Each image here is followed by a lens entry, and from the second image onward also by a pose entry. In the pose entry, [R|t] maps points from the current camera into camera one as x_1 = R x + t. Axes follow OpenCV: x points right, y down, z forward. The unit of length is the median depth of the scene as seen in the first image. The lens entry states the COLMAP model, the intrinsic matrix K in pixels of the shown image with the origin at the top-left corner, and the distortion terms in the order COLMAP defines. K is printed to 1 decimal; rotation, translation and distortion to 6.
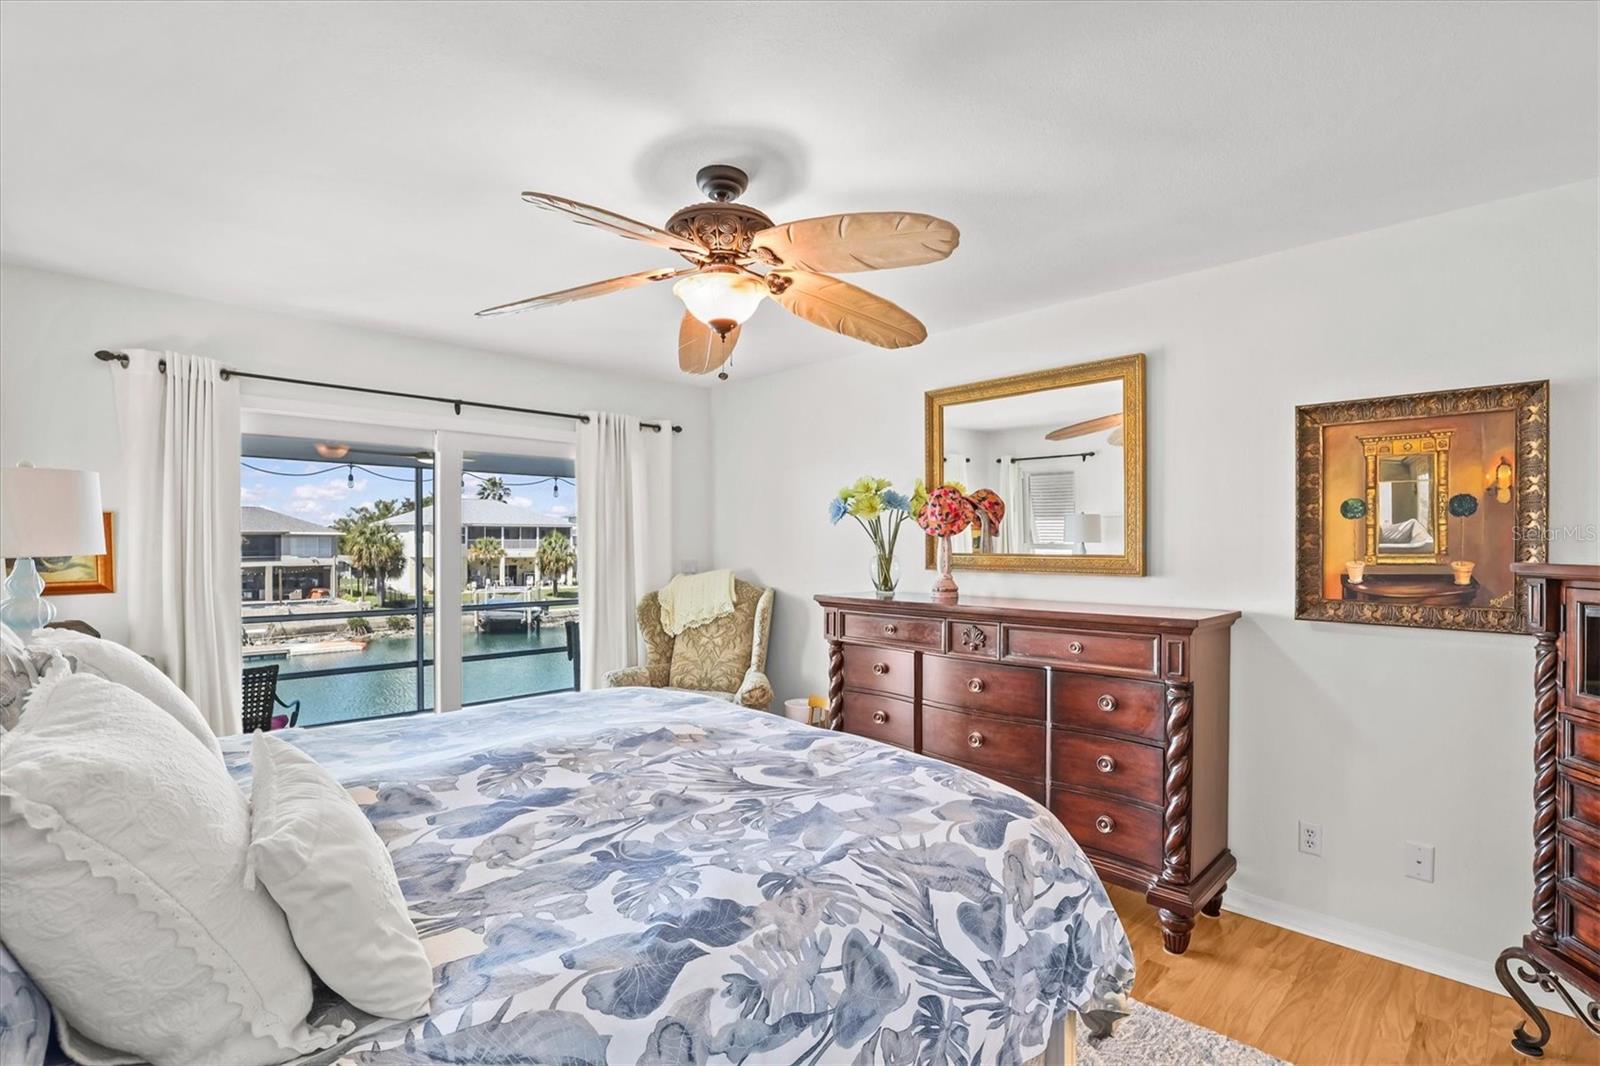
lens RADIAL K [[739.8, 0, 796.6], [0, 739.8, 565.5], [0, 0, 1]] dist [-0.019216, 0.000518]
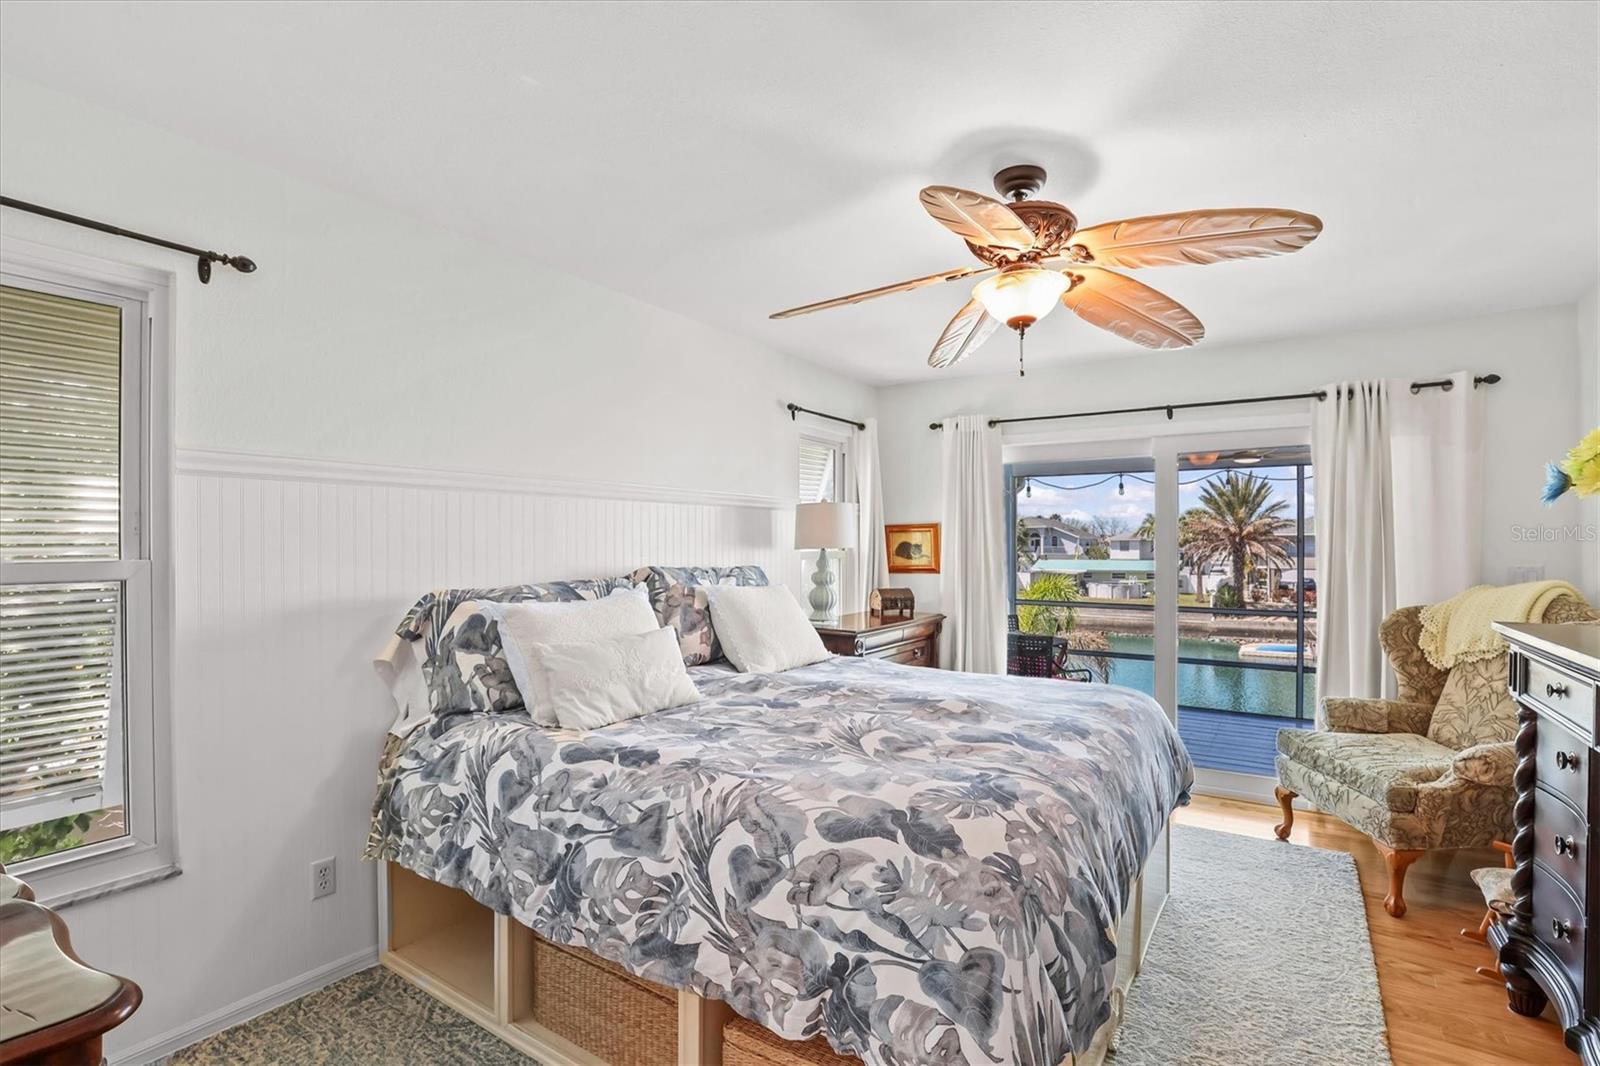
lens RADIAL K [[751.7, 0, 815.6], [0, 751.7, 551.9], [0, 0, 1]] dist [-0.040269, 0.008542]
pose [[0.222431, 0.008518, -0.974911, 1.138447], [-0.030706, 0.999527, 0.001727, -0.005497], [0.974465, 0.029552, 0.222588, 0.681579]]
